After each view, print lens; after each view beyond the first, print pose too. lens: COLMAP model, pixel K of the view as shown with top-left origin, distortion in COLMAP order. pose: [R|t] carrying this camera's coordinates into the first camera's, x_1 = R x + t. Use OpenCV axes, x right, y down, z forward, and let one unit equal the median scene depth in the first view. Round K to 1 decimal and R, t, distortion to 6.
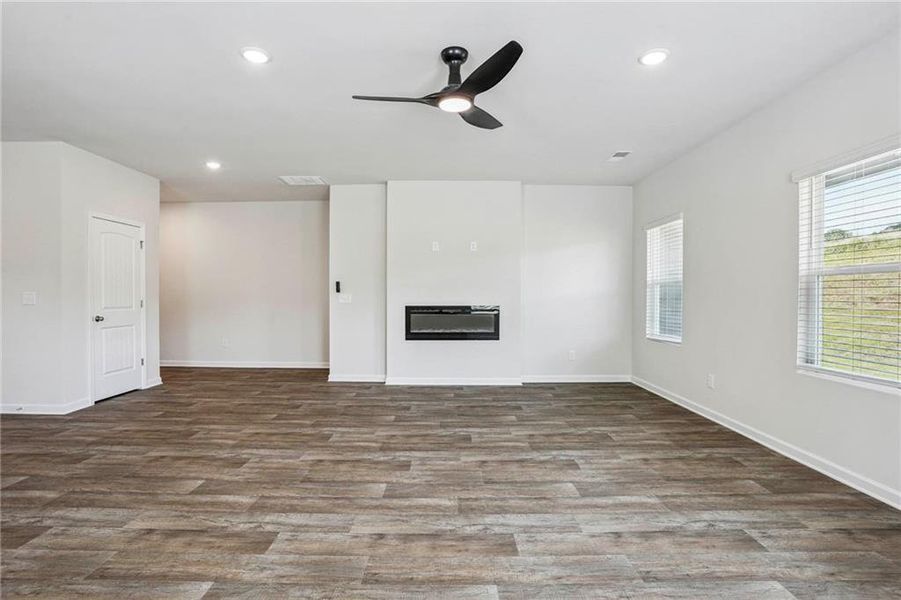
lens RADIAL K [[438.3, 0, 441.7], [0, 438.3, 300.4], [0, 0, 1]] dist [-0.056048, 0.013027]
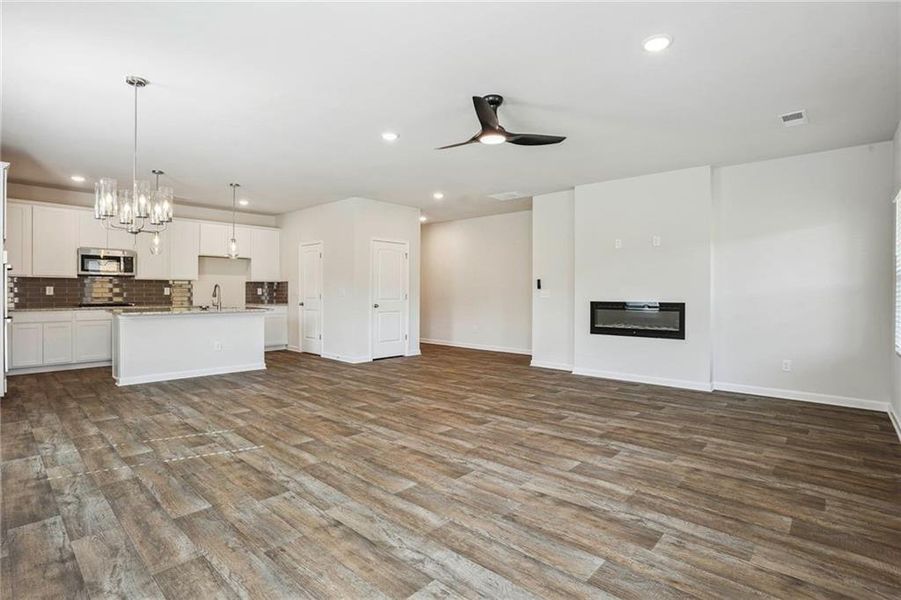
lens RADIAL K [[438.3, 0, 445.2], [0, 438.3, 296.1], [0, 0, 1]] dist [-0.056048, 0.013027]
pose [[0.743855, 0.007732, -0.668297, 0.588250], [-0.011530, 0.999933, -0.001266, 0.008556], [0.668242, 0.008647, 0.743894, -0.028595]]
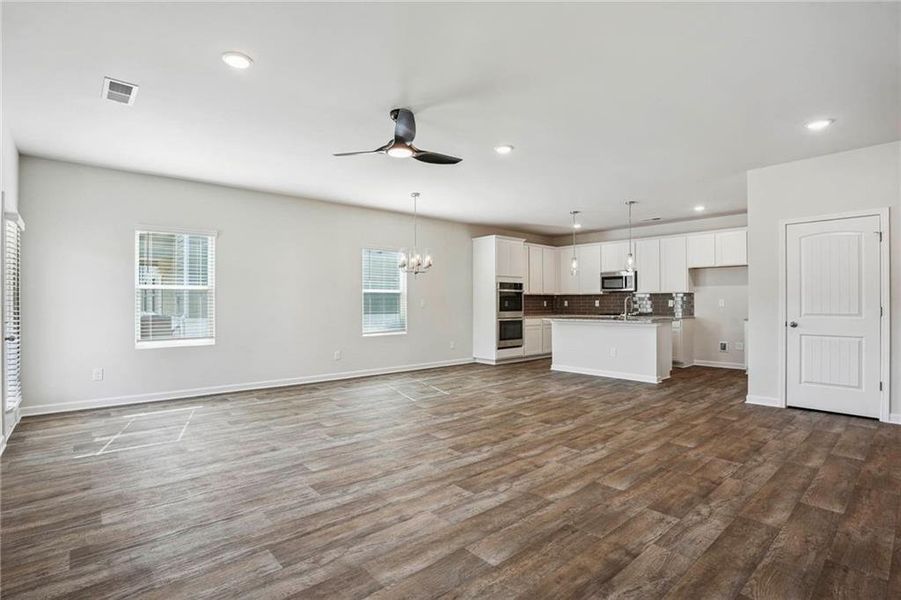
lens RADIAL K [[438.3, 0, 452.3], [0, 438.3, 302.2], [0, 0, 1]] dist [-0.056048, 0.013027]
pose [[-0.735143, -0.003301, -0.677904, 0.600575], [-0.008602, 0.999953, 0.004459, -0.009275], [0.677858, 0.009110, -0.735137, 1.558114]]
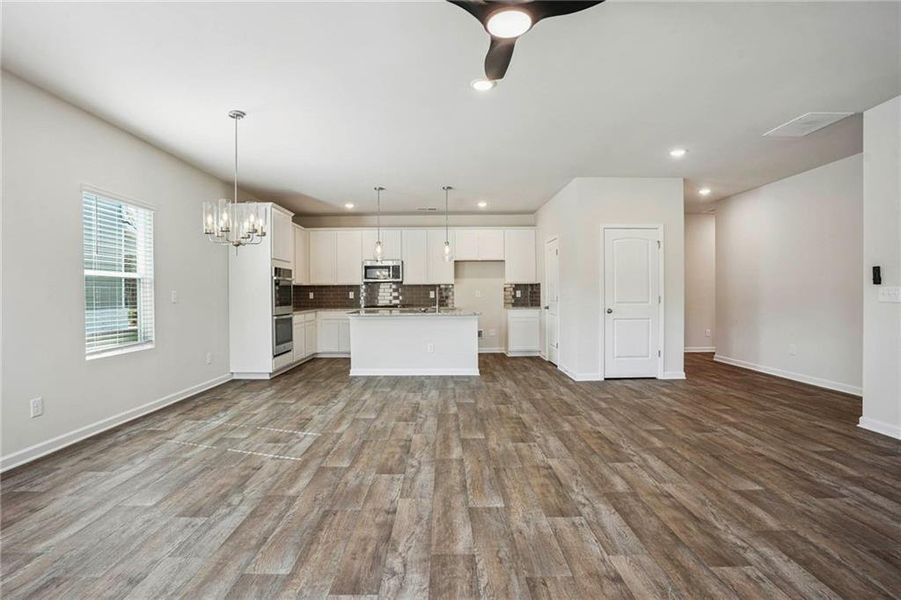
lens RADIAL K [[438.3, 0, 446.6], [0, 438.3, 298.4], [0, 0, 1]] dist [-0.056048, 0.013027]
pose [[0.020097, 0.007976, -0.999766, 0.564052], [-0.005141, 0.999956, 0.007874, -0.000369], [0.999785, 0.004982, 0.020137, 0.664984]]
